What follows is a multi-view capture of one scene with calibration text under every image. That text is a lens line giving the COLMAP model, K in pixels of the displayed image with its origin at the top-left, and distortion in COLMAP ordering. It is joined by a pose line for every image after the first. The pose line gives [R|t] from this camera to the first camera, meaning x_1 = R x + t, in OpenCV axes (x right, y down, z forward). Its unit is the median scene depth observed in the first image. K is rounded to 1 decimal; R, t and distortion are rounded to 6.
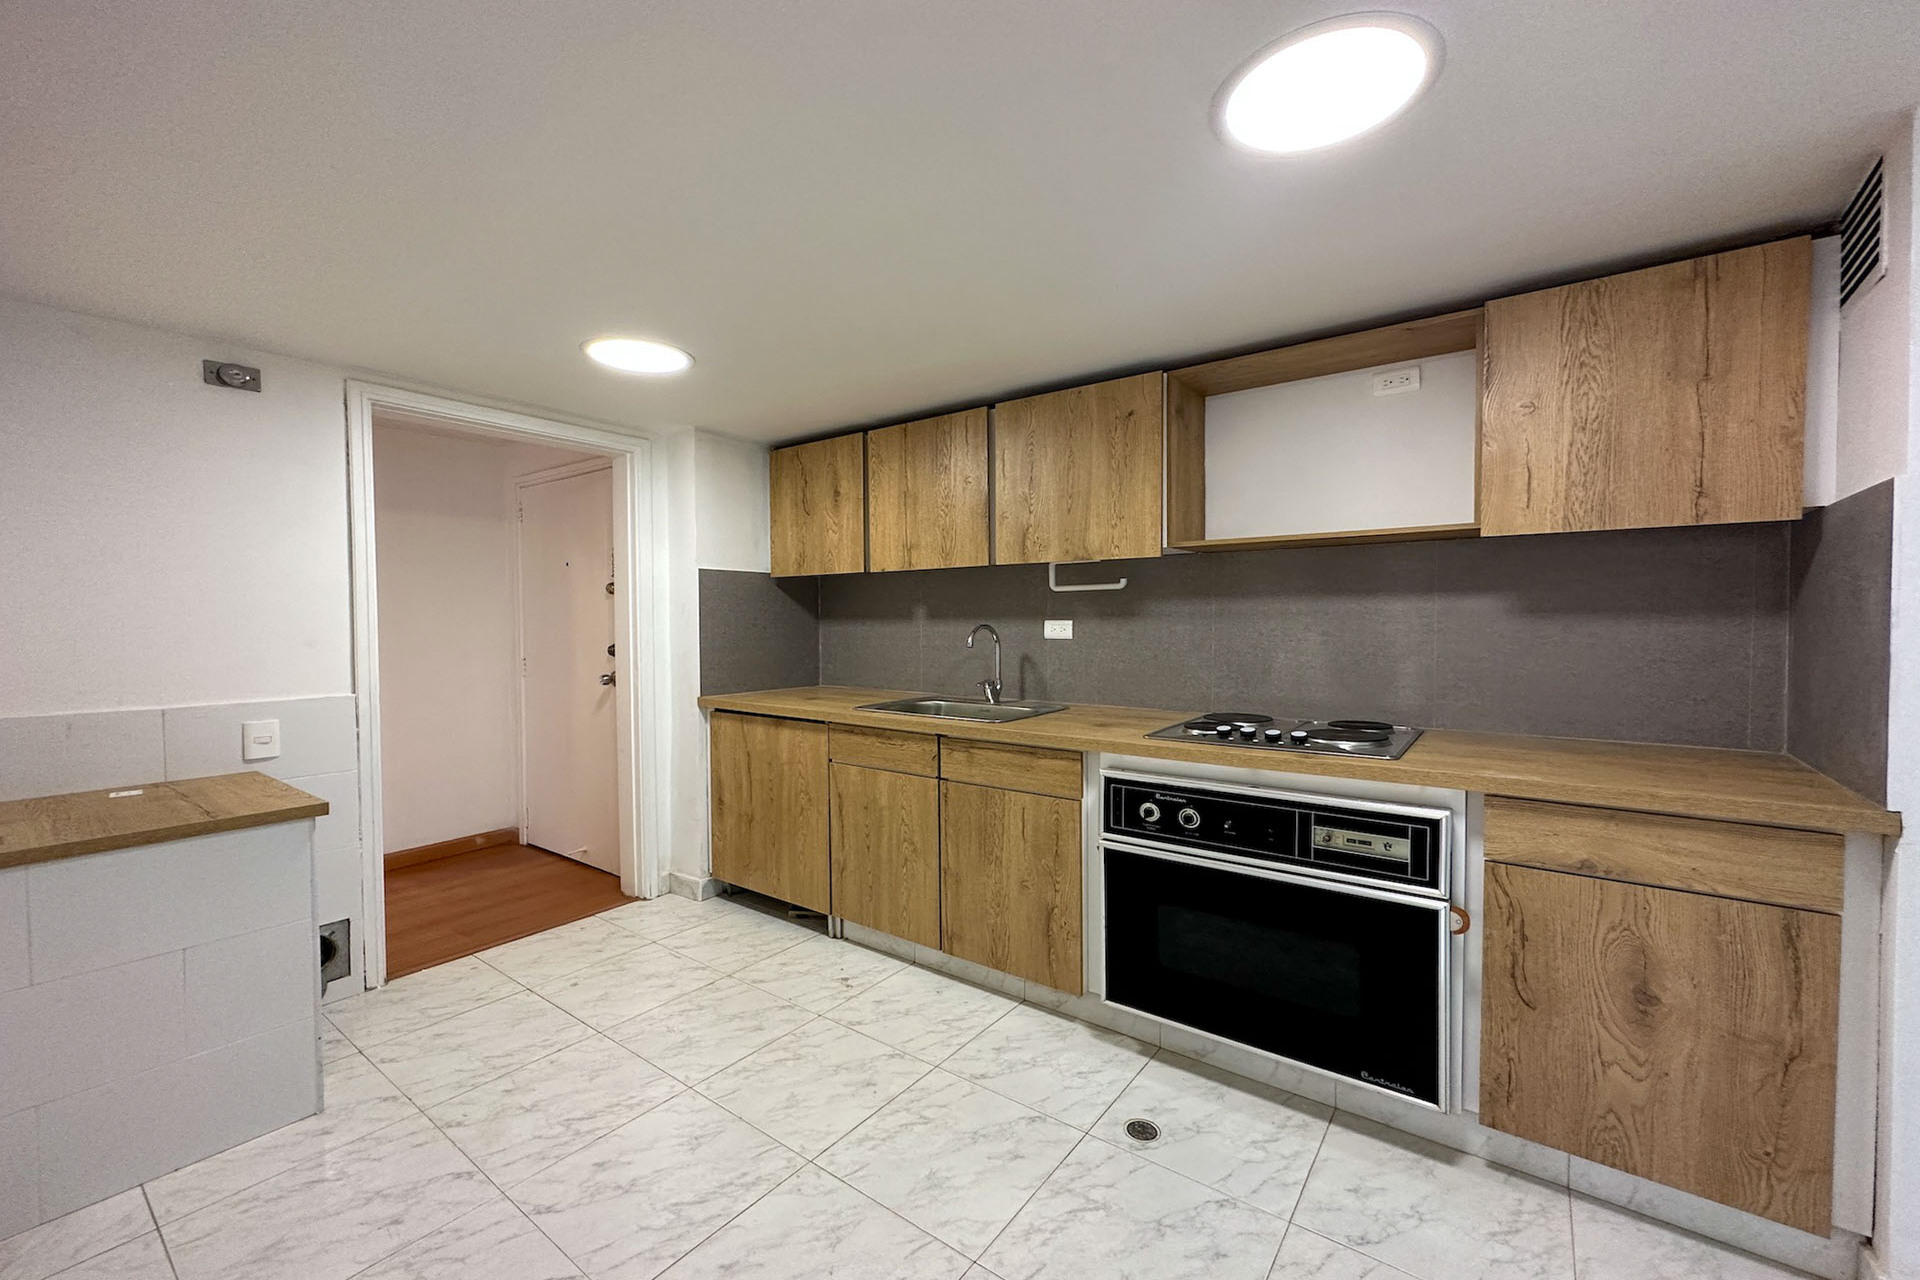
lens RADIAL K [[769.1, 0, 960.0], [0, 769.1, 640.0], [0, 0, 1]] dist [0.000377, -0.000010]
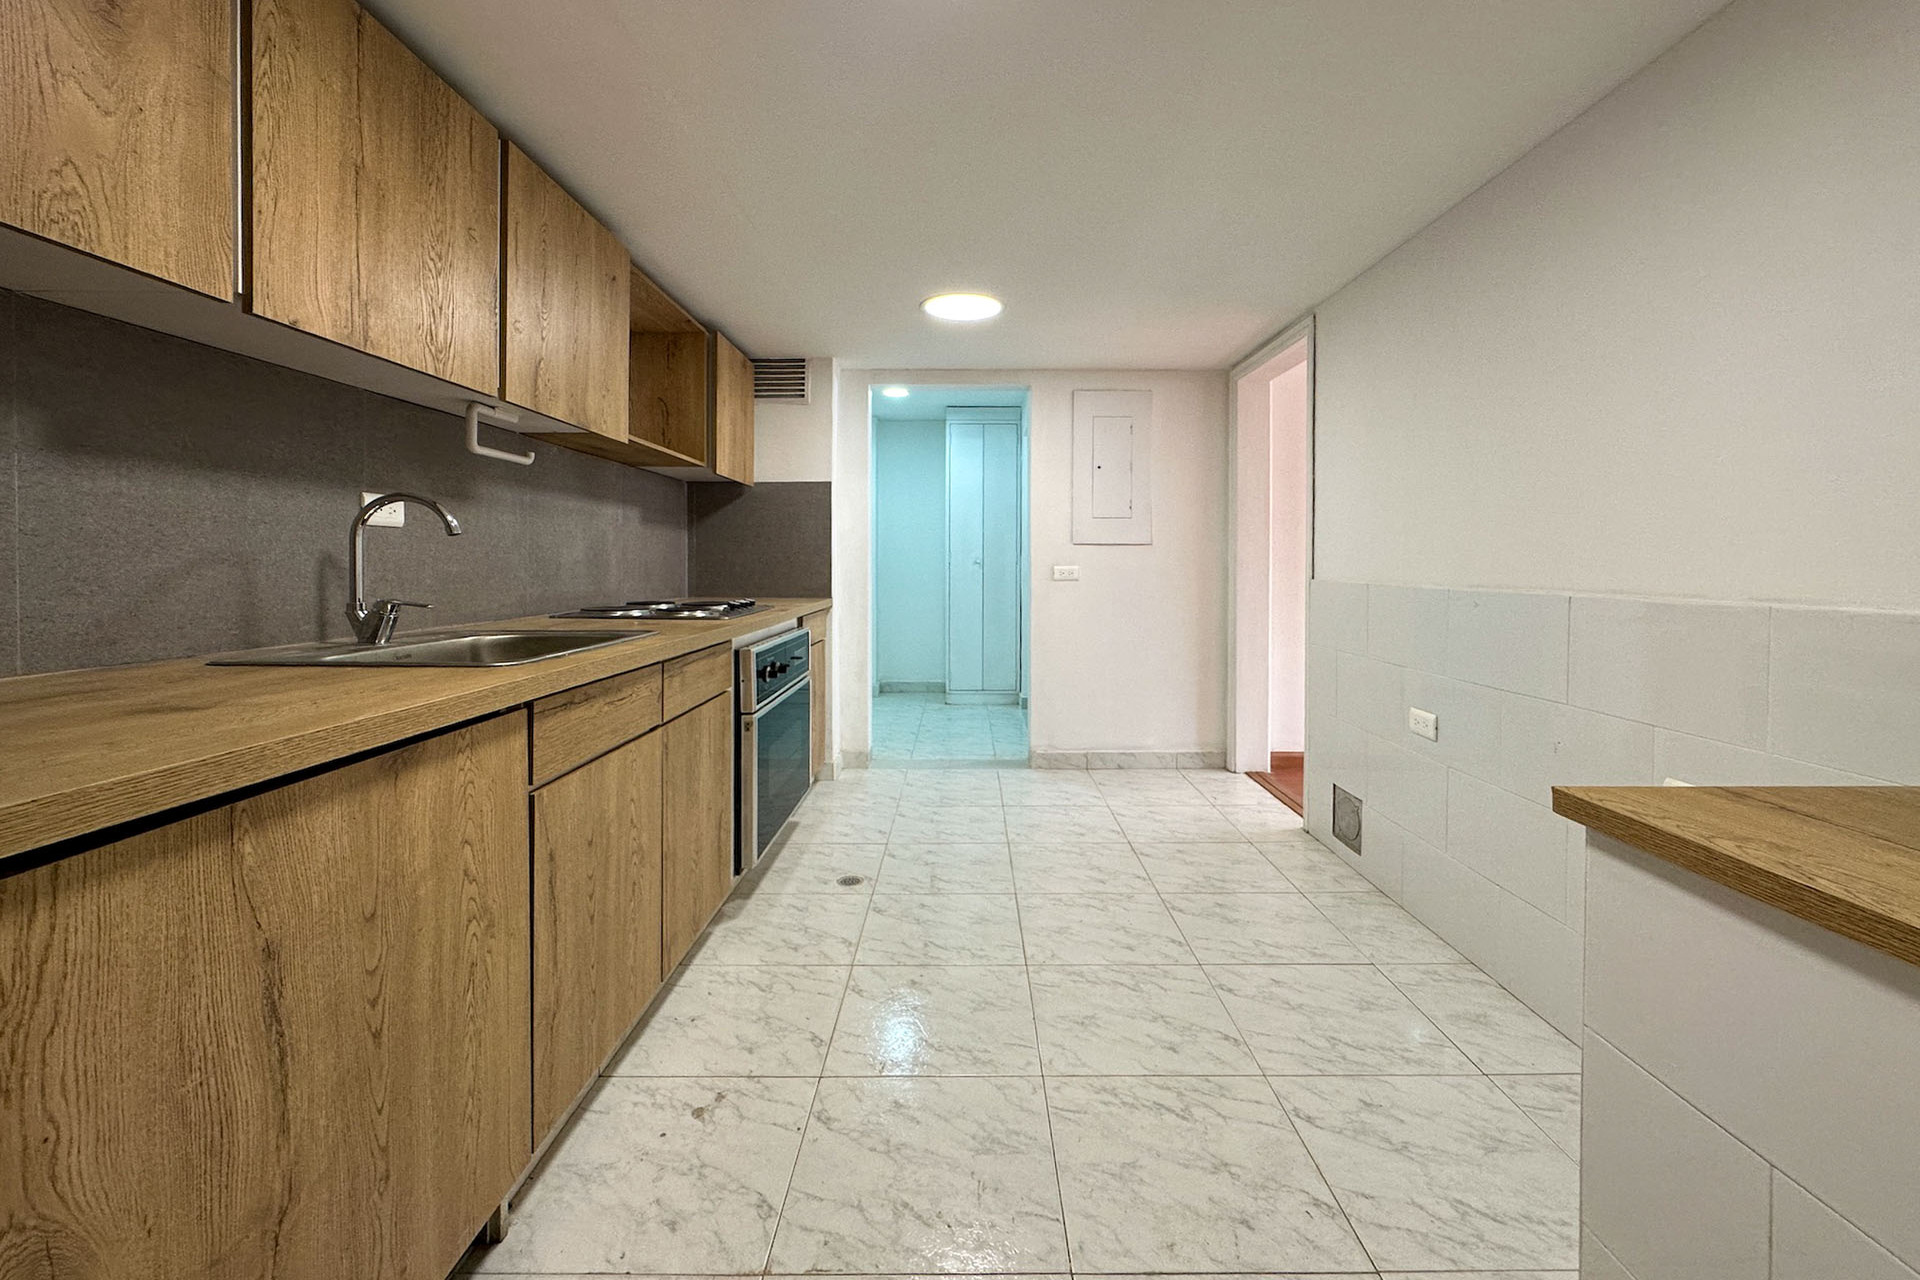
lens RADIAL K [[795.6, 0, 968.2], [0, 795.6, 566.8], [0, 0, 1]] dist [-0.001000, -0.000179]
pose [[-0.598353, 0.000109, 0.801232, -0.782282], [0.021854, 0.999630, 0.016184, 0.036816], [-0.800934, 0.027194, -0.598134, 1.253513]]
